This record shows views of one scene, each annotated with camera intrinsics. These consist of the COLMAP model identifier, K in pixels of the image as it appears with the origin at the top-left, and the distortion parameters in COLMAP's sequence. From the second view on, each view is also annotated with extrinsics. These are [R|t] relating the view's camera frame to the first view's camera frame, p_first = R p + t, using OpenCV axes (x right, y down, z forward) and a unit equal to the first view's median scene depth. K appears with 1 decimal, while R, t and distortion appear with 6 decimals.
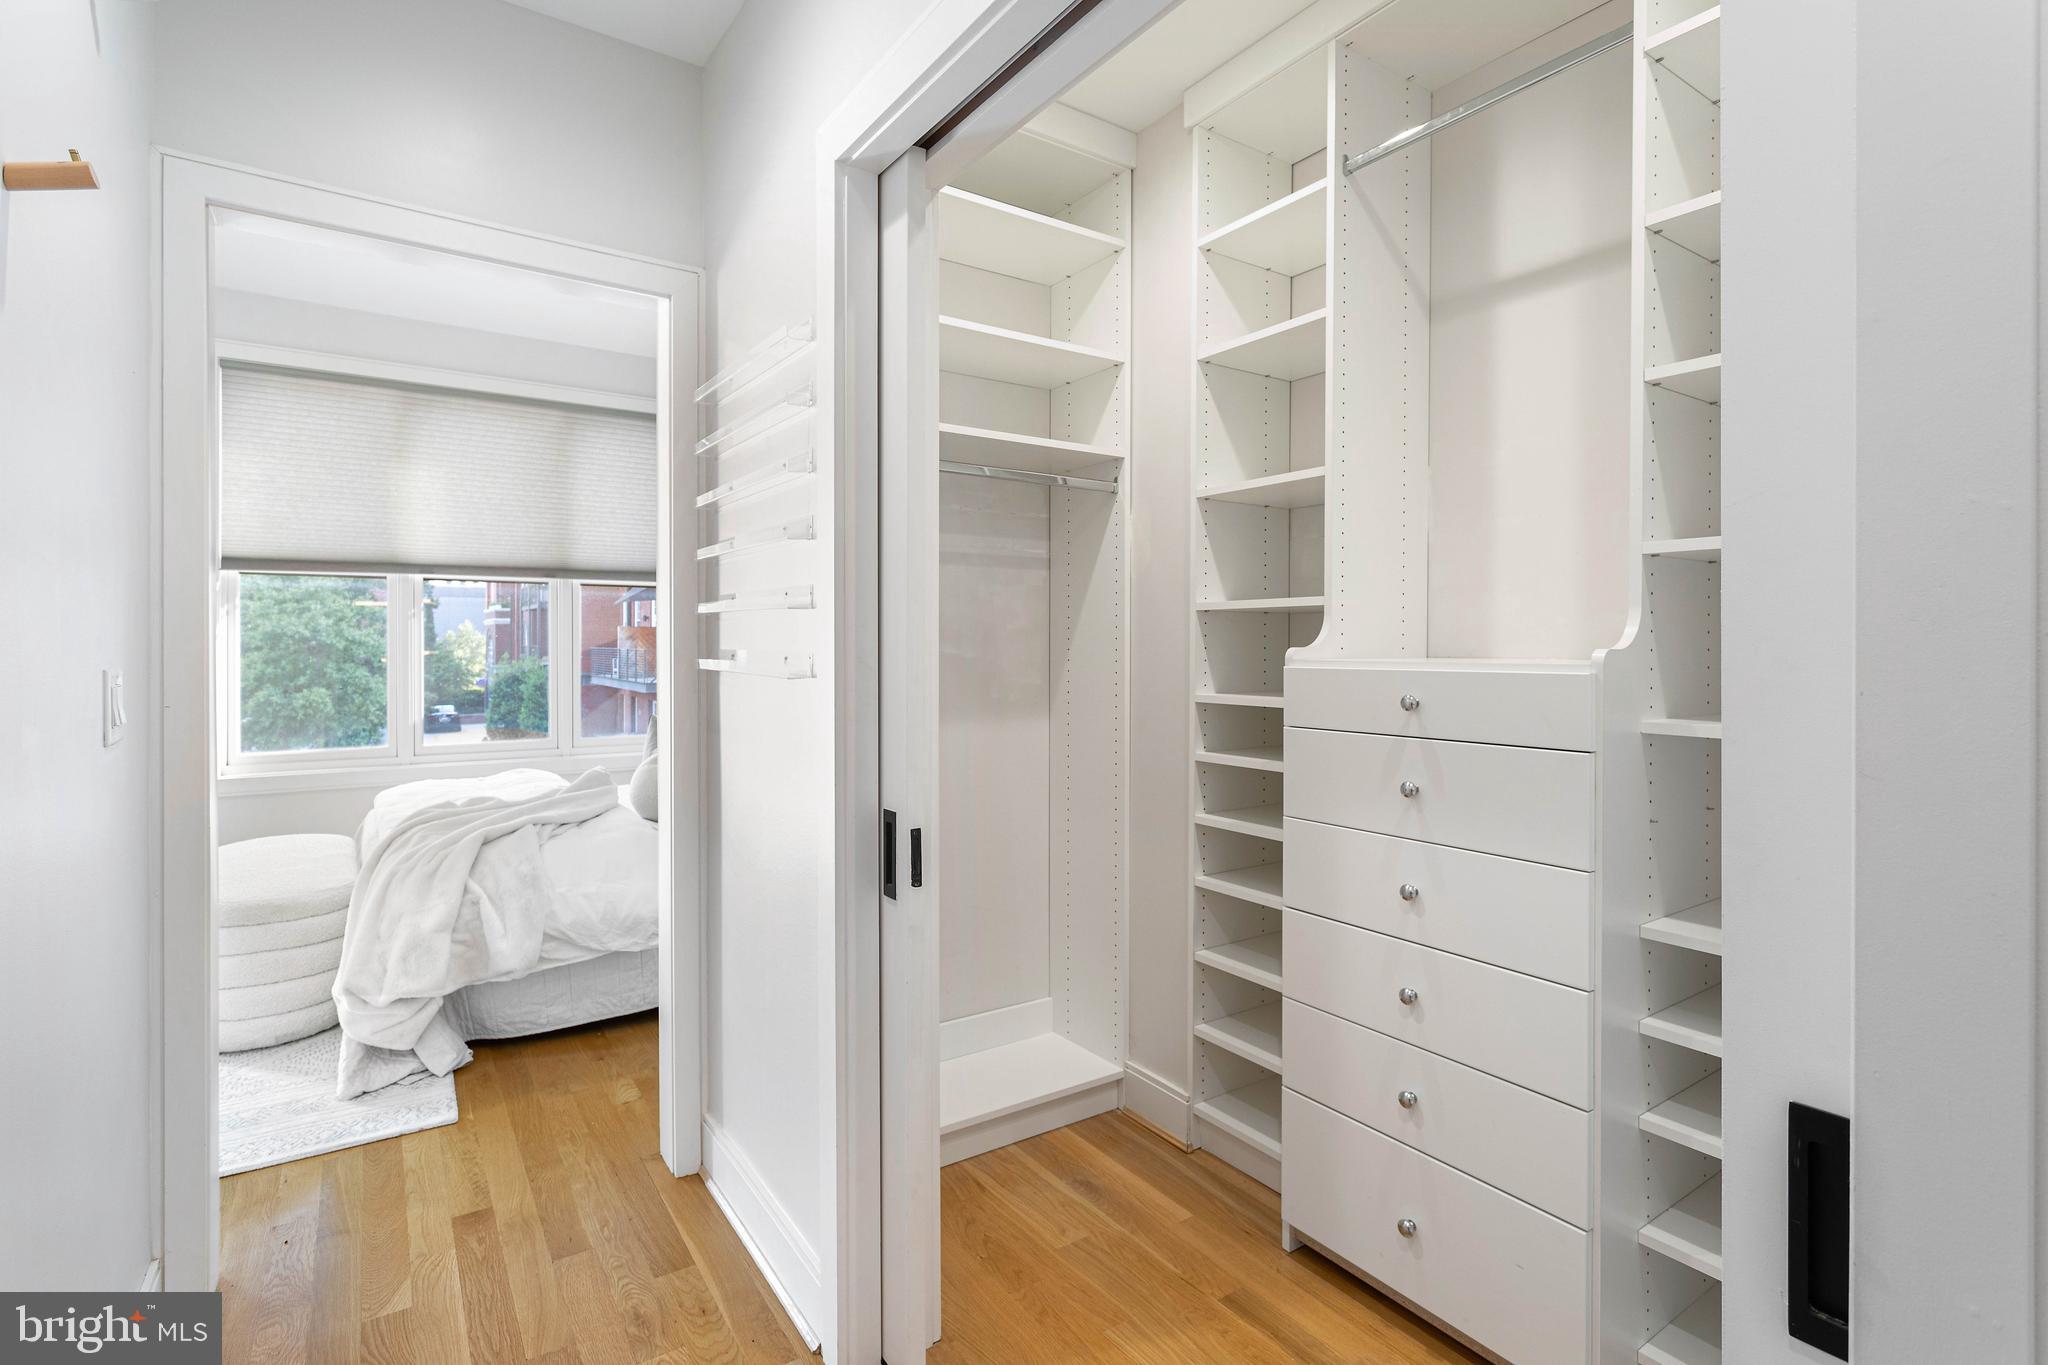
lens RADIAL K [[975.8, 0, 1024.7], [0, 975.8, 652.8], [0, 0, 1]] dist [-0.000955, 0.001412]
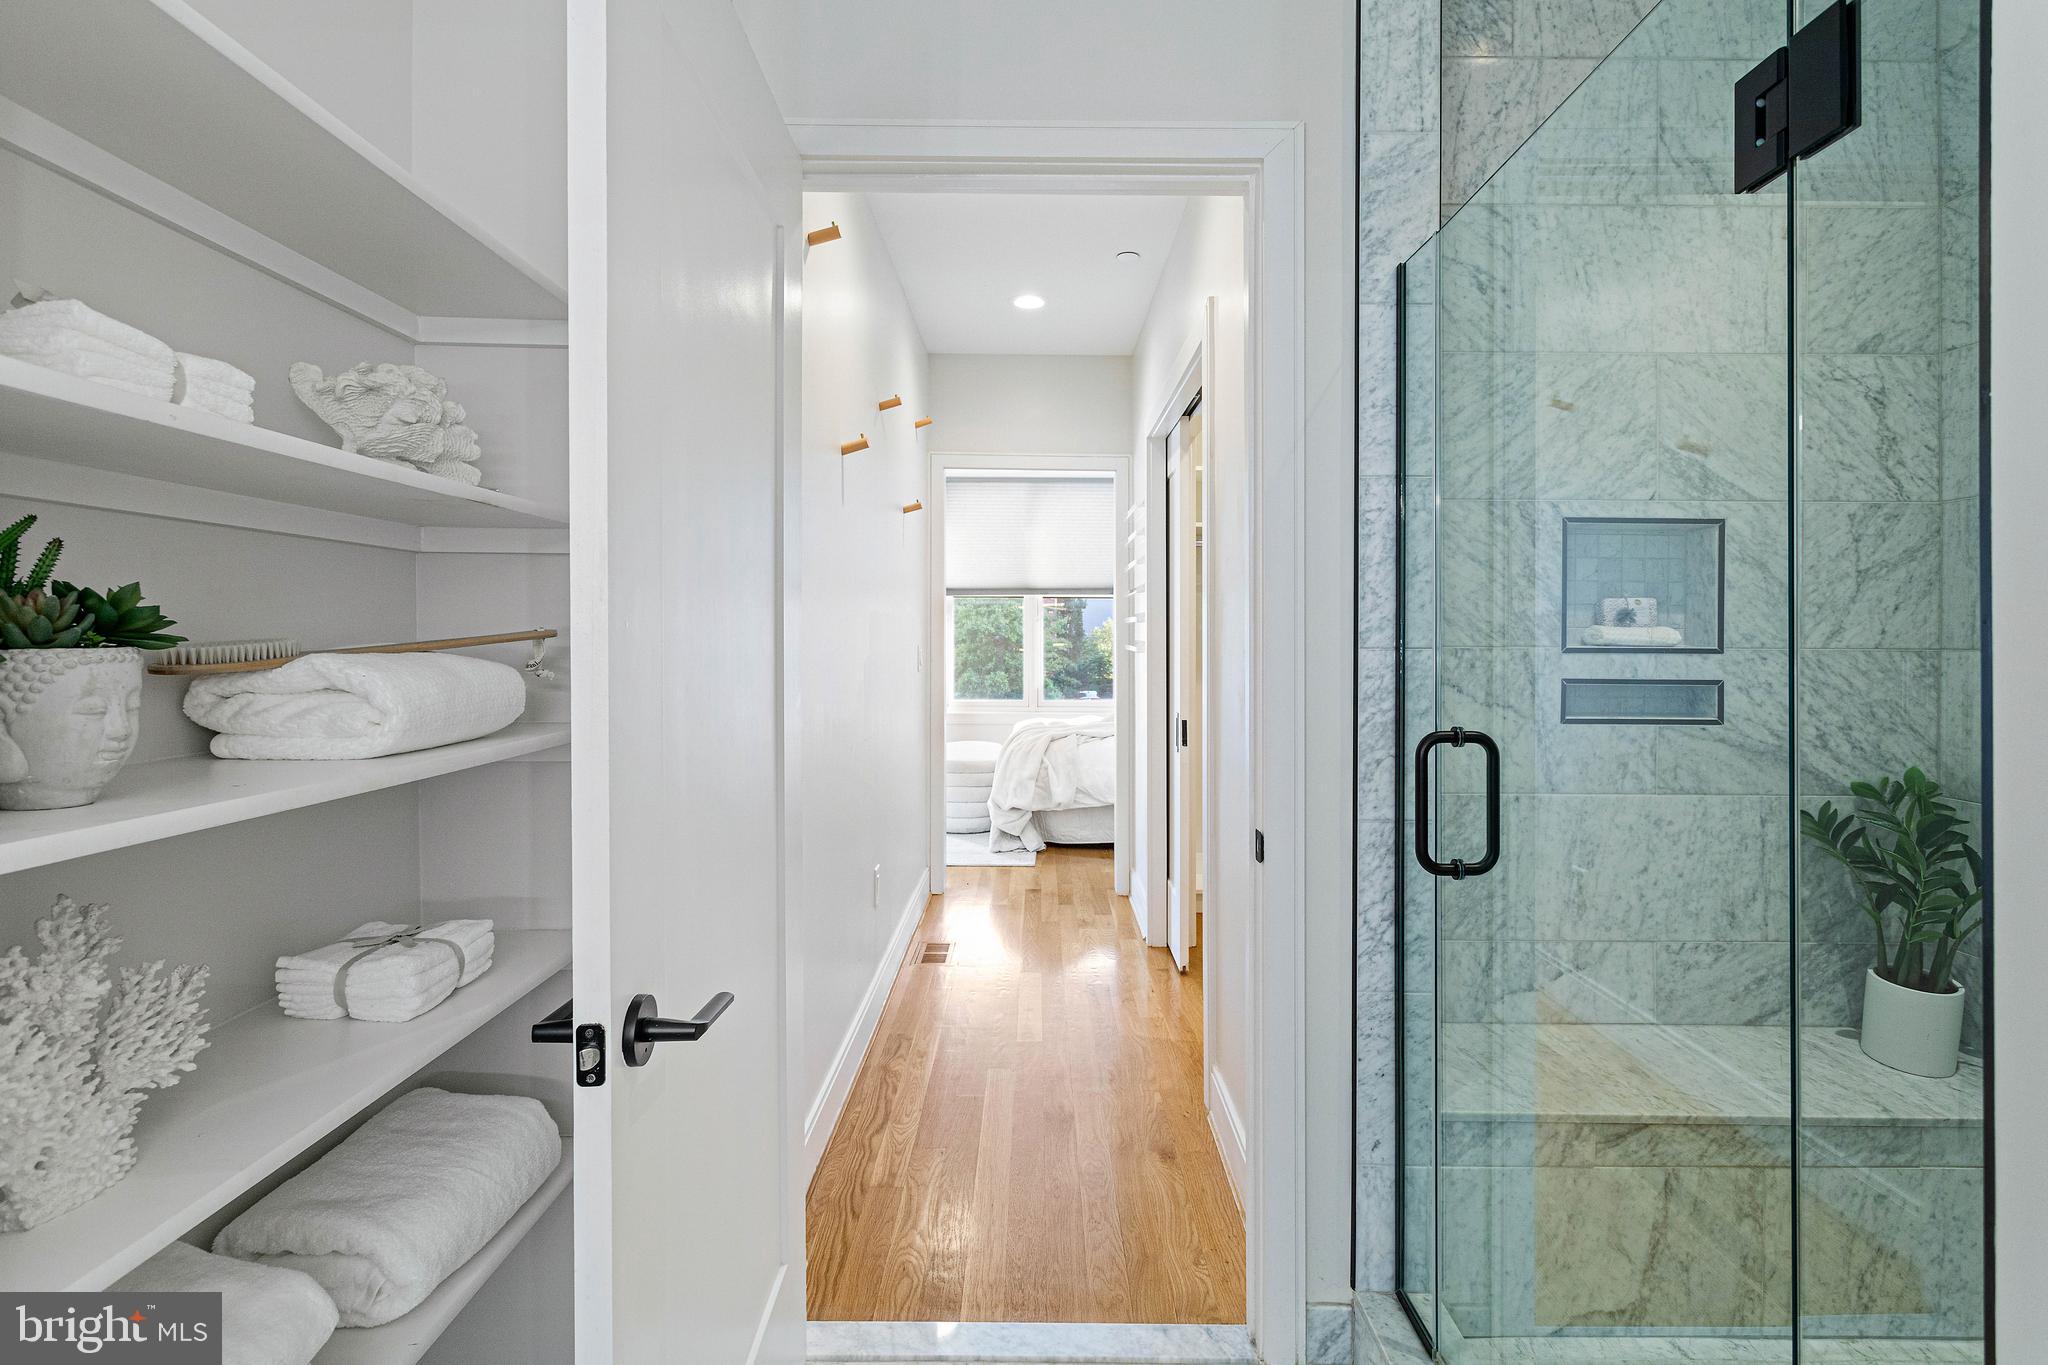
lens RADIAL K [[1012.9, 0, 962.0], [0, 1012.9, 659.0], [0, 0, 1]] dist [0.000837, 0.000272]
pose [[0.784483, 0.007488, -0.620105, 0.499421], [0.001294, 0.999905, 0.013711, 0.003169], [0.620149, -0.011558, 0.784399, -0.622184]]
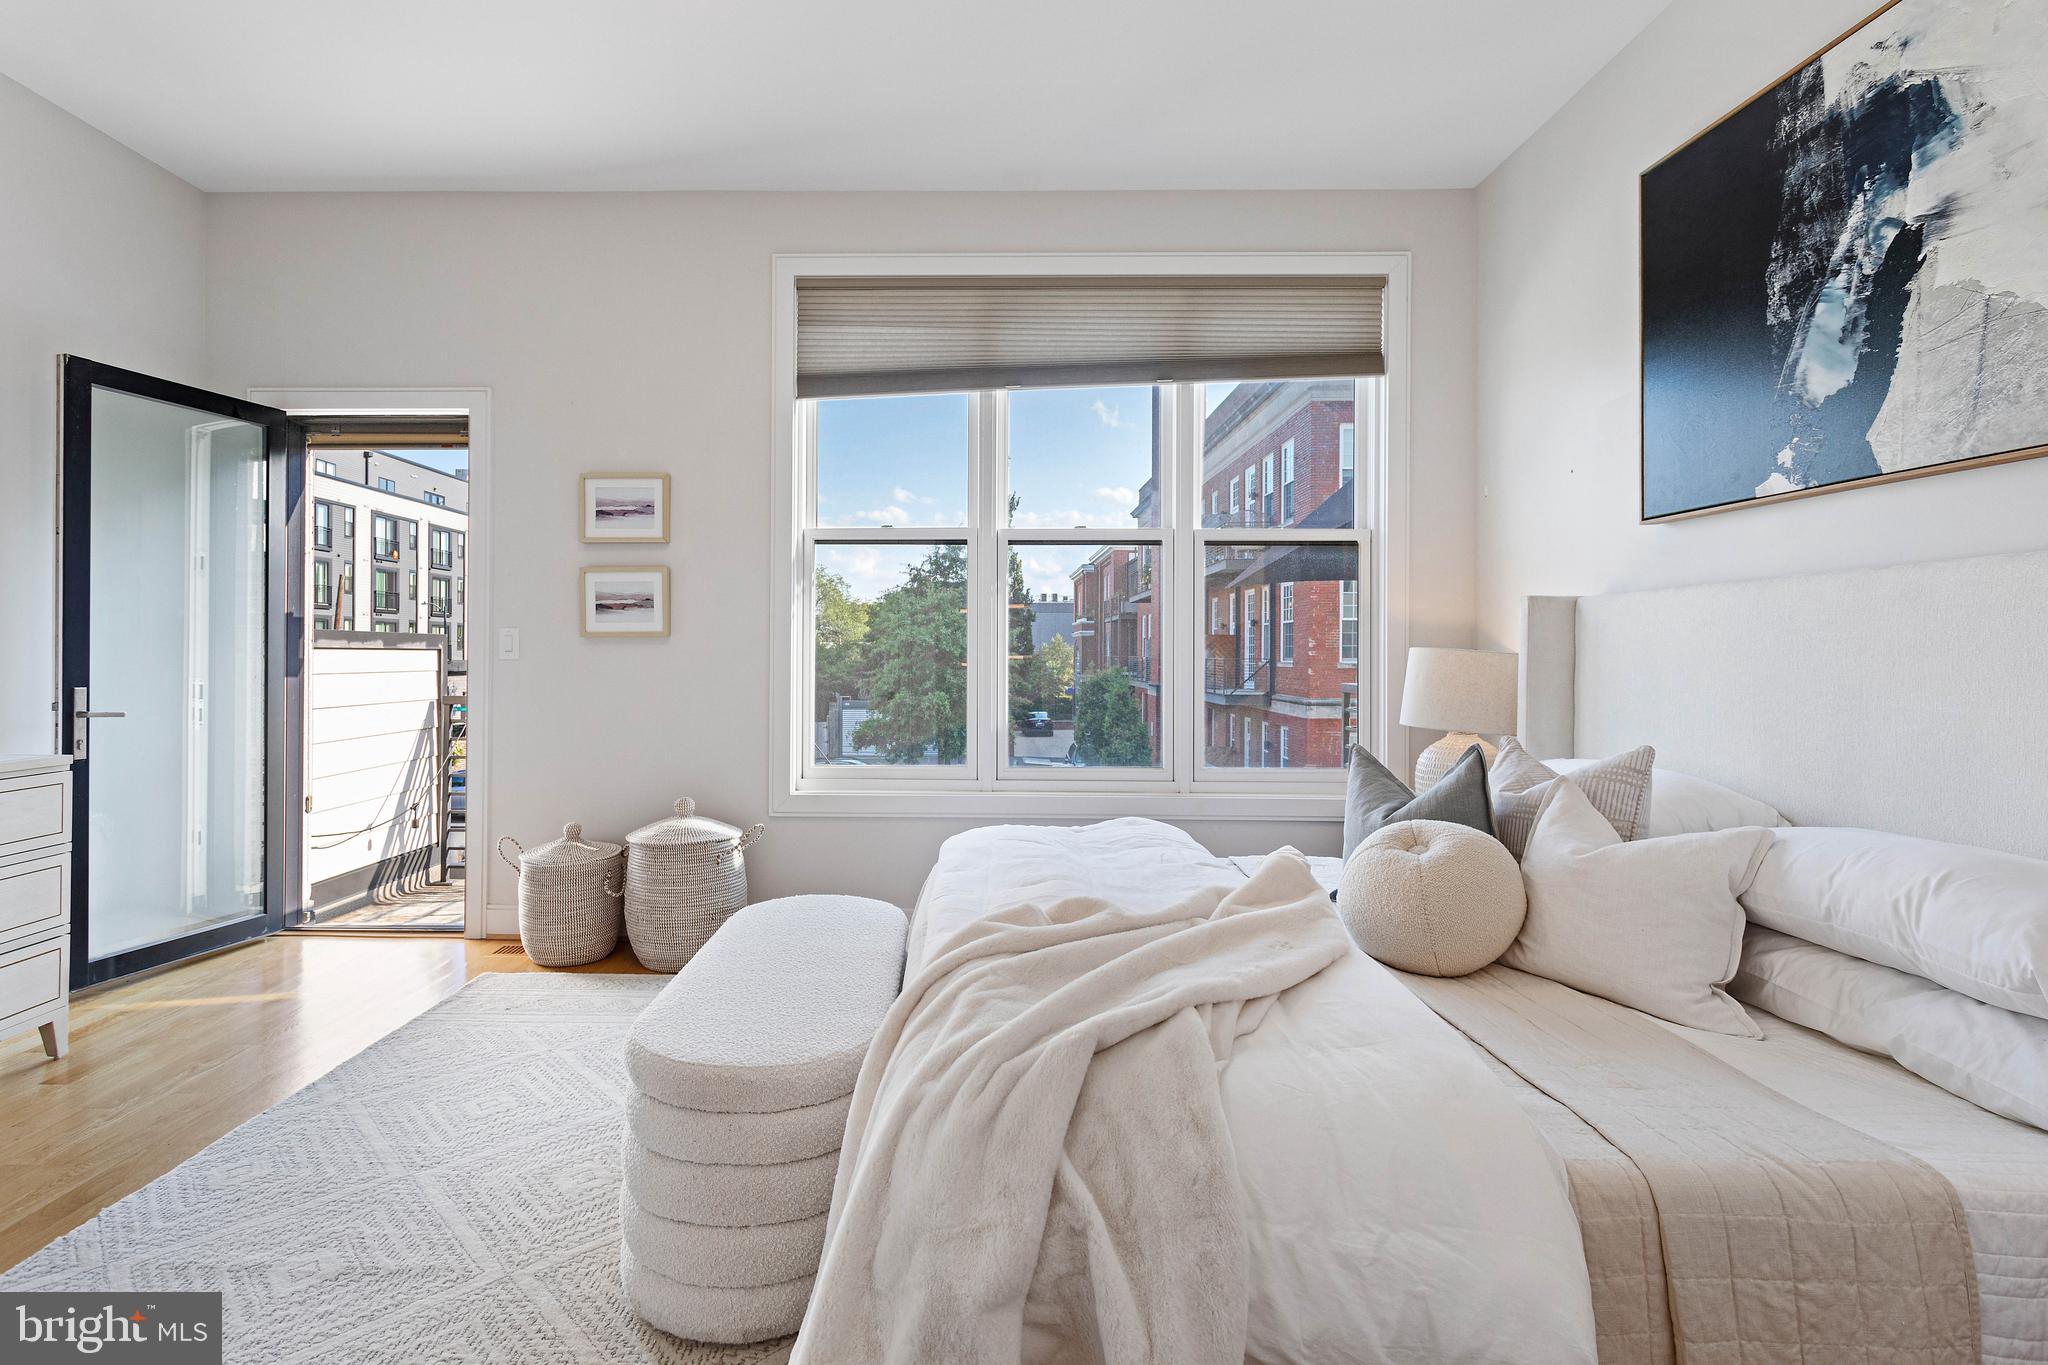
lens RADIAL K [[1012.9, 0, 962.0], [0, 1012.9, 659.0], [0, 0, 1]] dist [0.000837, 0.000272]
pose [[0.817252, 0.003173, -0.576271, -0.312021], [-0.007021, 0.999965, -0.004452, 0.026273], [0.576237, 0.007684, 0.817247, 0.542905]]
